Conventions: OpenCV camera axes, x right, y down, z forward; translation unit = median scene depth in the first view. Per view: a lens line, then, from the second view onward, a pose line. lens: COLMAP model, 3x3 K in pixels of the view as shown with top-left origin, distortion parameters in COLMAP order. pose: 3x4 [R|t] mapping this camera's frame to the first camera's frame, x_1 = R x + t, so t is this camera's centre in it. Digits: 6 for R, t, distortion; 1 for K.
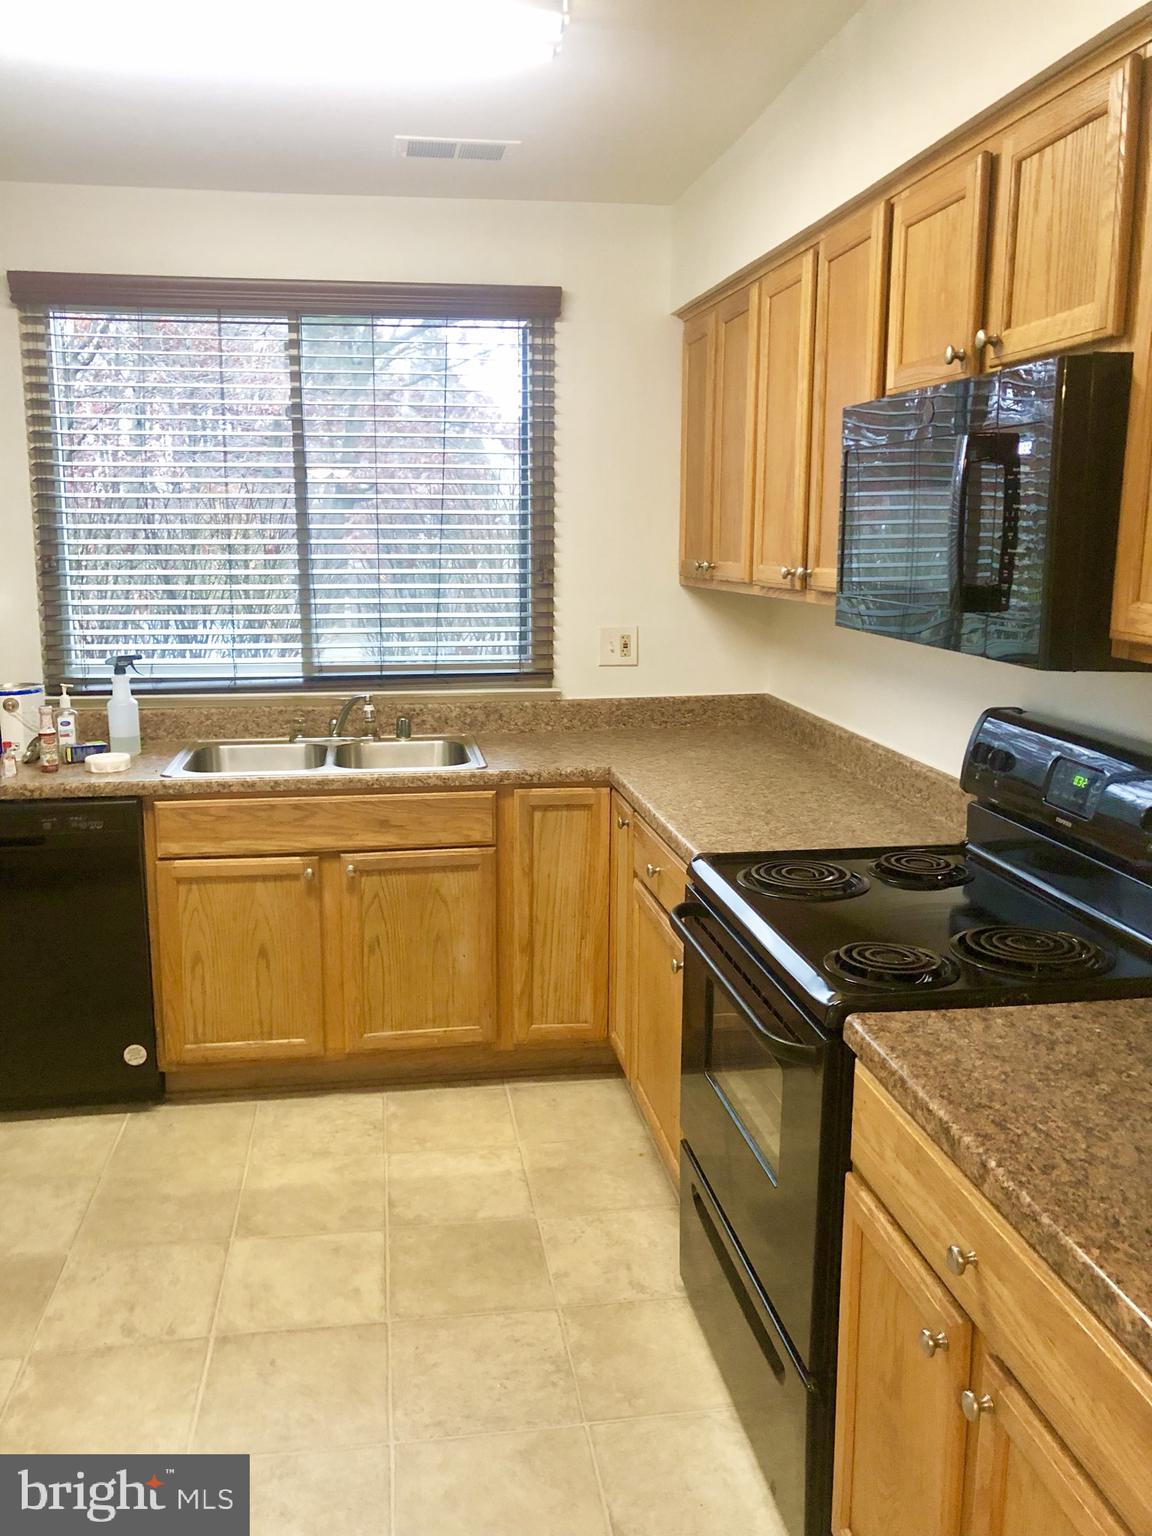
lens RADIAL K [[1239.1, 0, 576.0], [0, 1239.1, 768.0], [0, 0, 1]] dist [-0.004064, 0.004087]
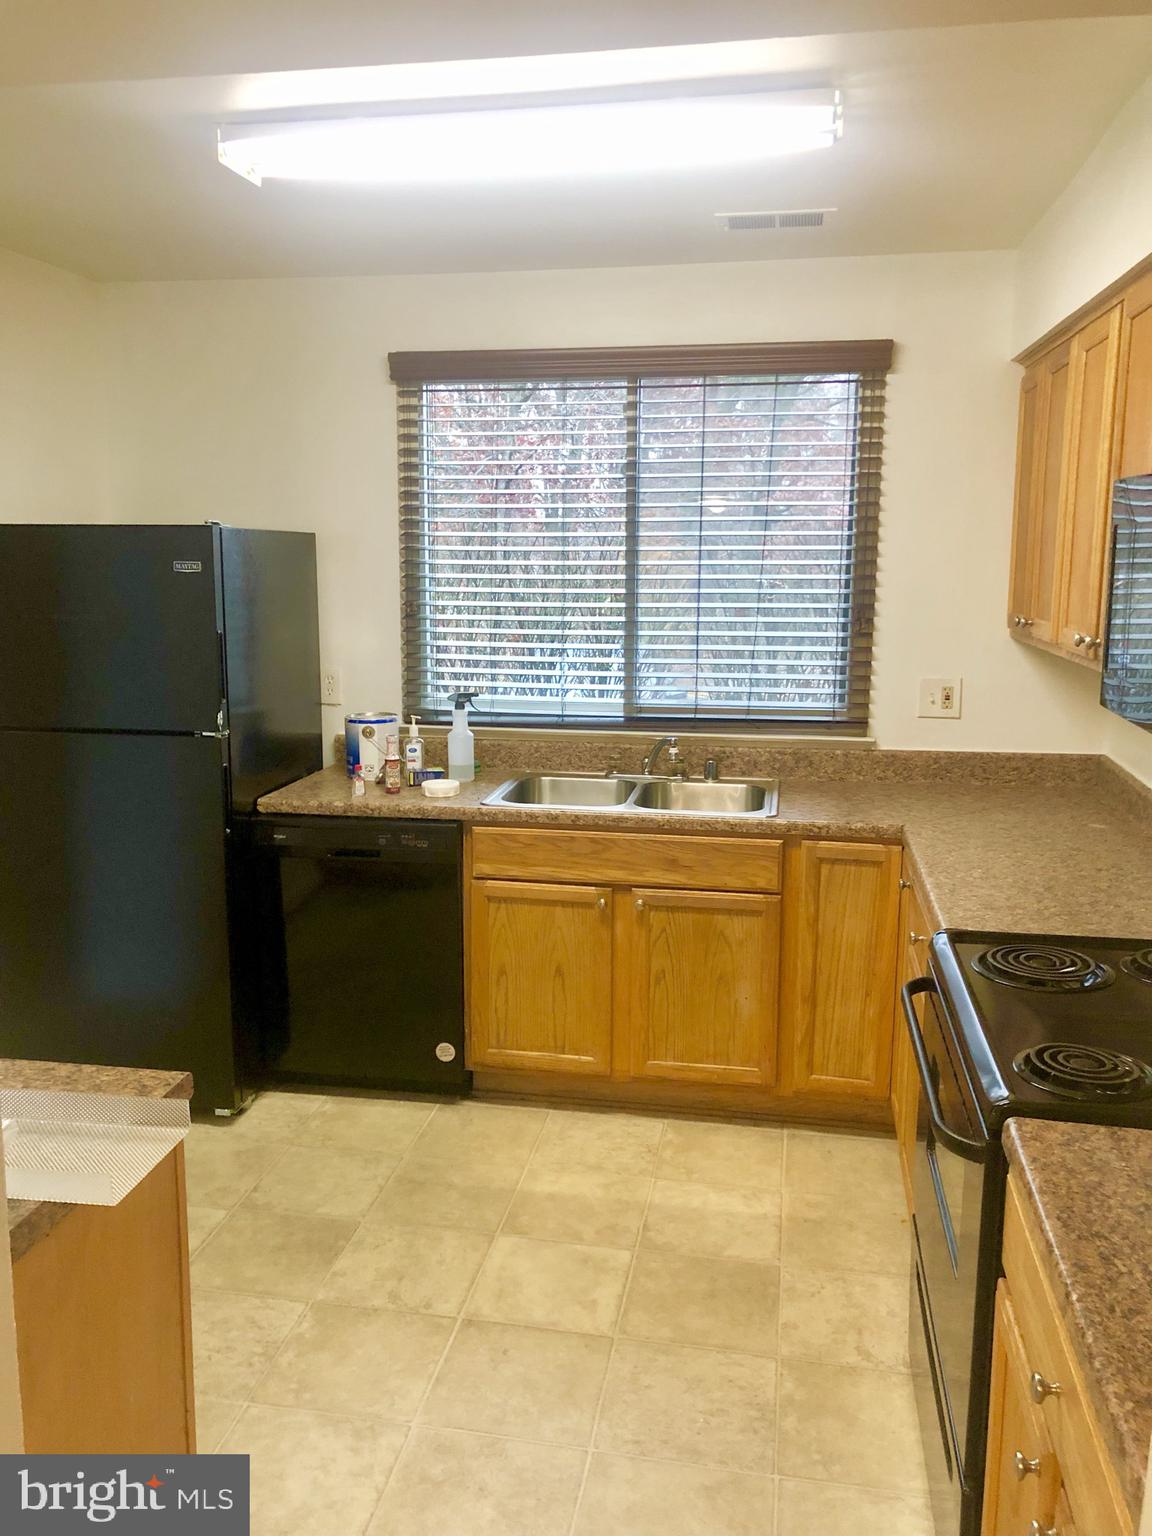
lens RADIAL K [[1239.1, 0, 576.0], [0, 1239.1, 768.0], [0, 0, 1]] dist [-0.004064, 0.004087]
pose [[0.945522, 0.058861, -0.320194, 0.097891], [-0.063524, 0.997972, -0.004127, -0.025898], [0.319302, 0.024243, 0.947343, -0.022720]]
